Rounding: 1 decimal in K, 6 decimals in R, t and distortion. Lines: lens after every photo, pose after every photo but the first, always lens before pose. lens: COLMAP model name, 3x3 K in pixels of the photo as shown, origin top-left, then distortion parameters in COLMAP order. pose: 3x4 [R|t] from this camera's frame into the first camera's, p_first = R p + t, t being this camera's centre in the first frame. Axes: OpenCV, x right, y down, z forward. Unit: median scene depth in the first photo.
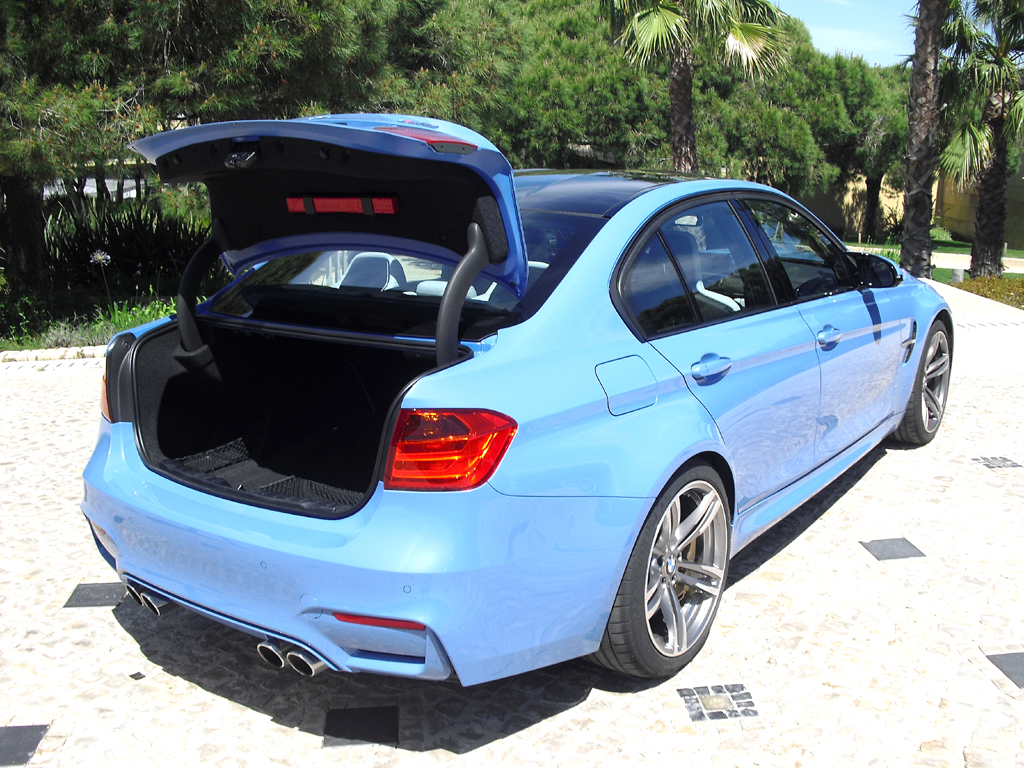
lens RADIAL K [[1014.8, 0, 512.0], [0, 1014.8, 384.0], [0, 0, 1]] dist [-0.183702, 0.018865]
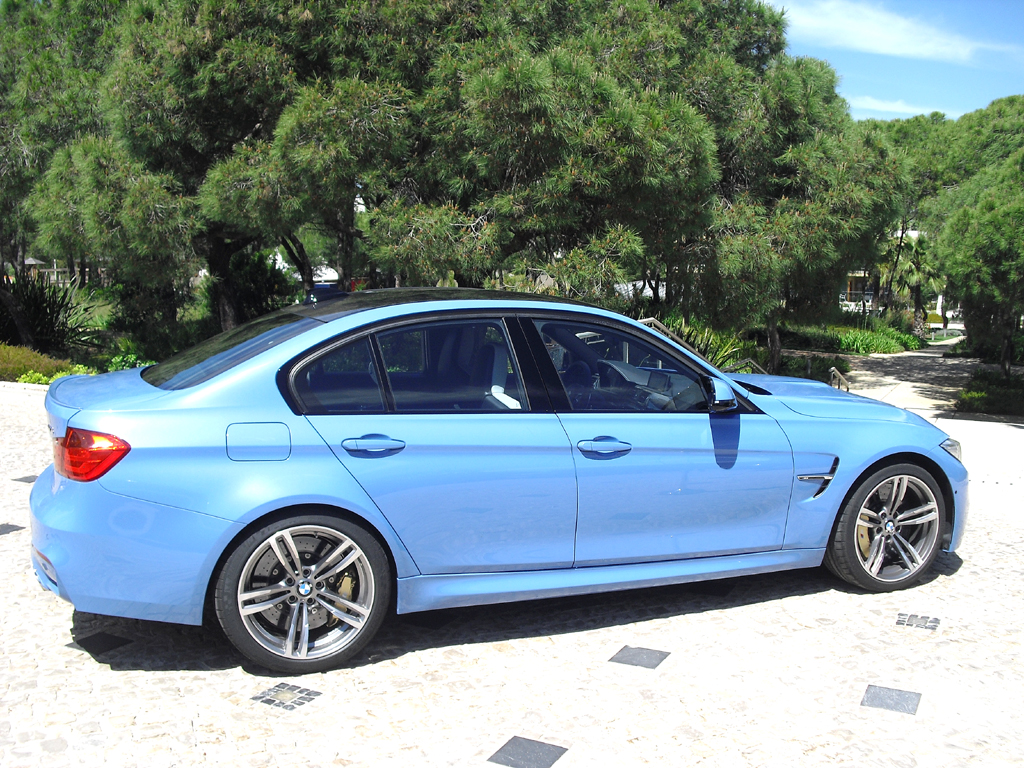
lens RADIAL K [[1014.8, 0, 512.0], [0, 1014.8, 384.0], [0, 0, 1]] dist [-0.183702, 0.018865]
pose [[0.855055, 0.085581, -0.511426, 1.005250], [-0.144216, 0.986622, -0.076015, -0.020887], [0.498078, 0.138752, 0.855959, -0.005363]]
